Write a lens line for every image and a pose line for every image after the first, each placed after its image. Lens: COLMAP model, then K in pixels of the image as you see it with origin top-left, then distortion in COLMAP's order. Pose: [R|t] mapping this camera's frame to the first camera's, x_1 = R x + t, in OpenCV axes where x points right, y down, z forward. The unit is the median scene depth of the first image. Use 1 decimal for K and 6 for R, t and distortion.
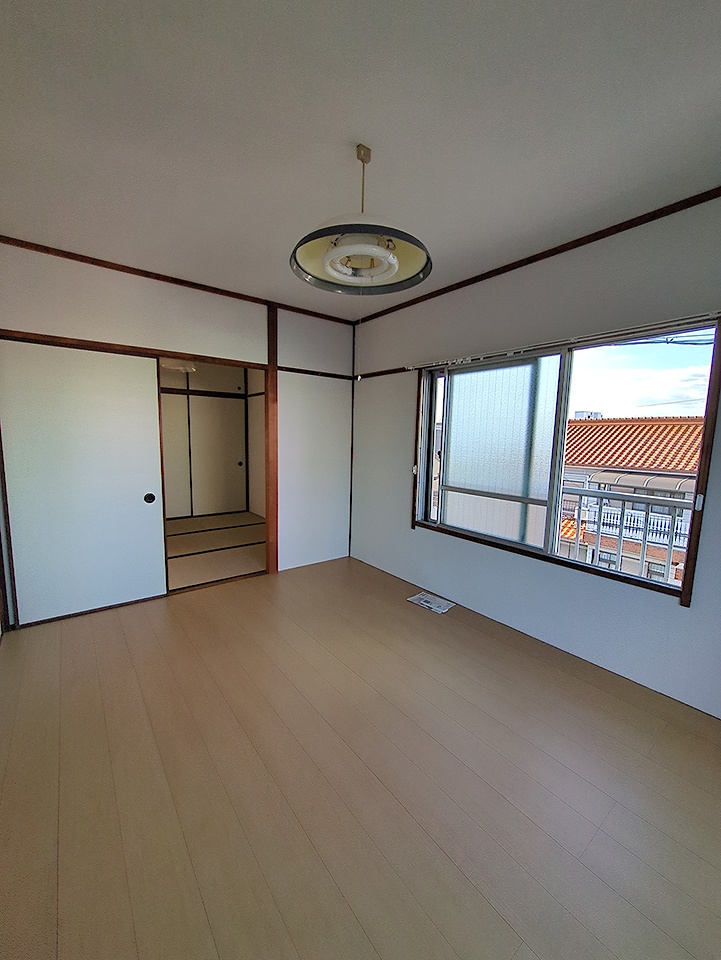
lens RADIAL K [[378.5, 0, 360.5], [0, 378.5, 480.0], [0, 0, 1]] dist [0.001496, 0.000071]
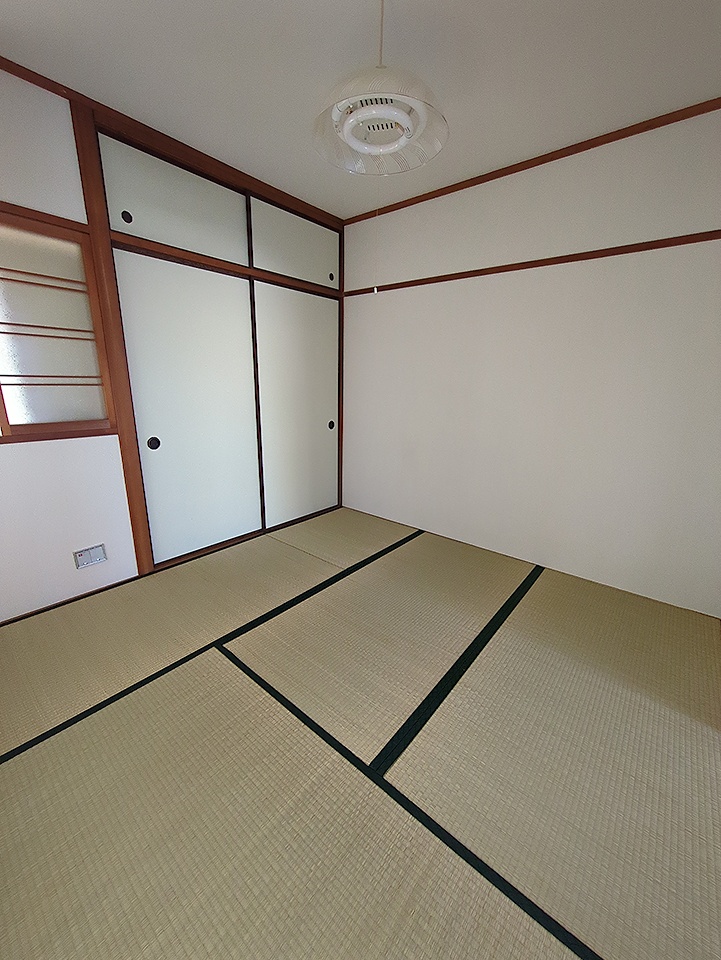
lens RADIAL K [[376.4, 0, 360.5], [0, 376.4, 480.0], [0, 0, 1]] dist [0.001173, 0.000194]
pose [[0.977155, -0.056938, 0.204757, -0.388838], [0.025444, 0.987856, 0.153275, -0.046025], [-0.210997, -0.144563, 0.966738, 0.444134]]
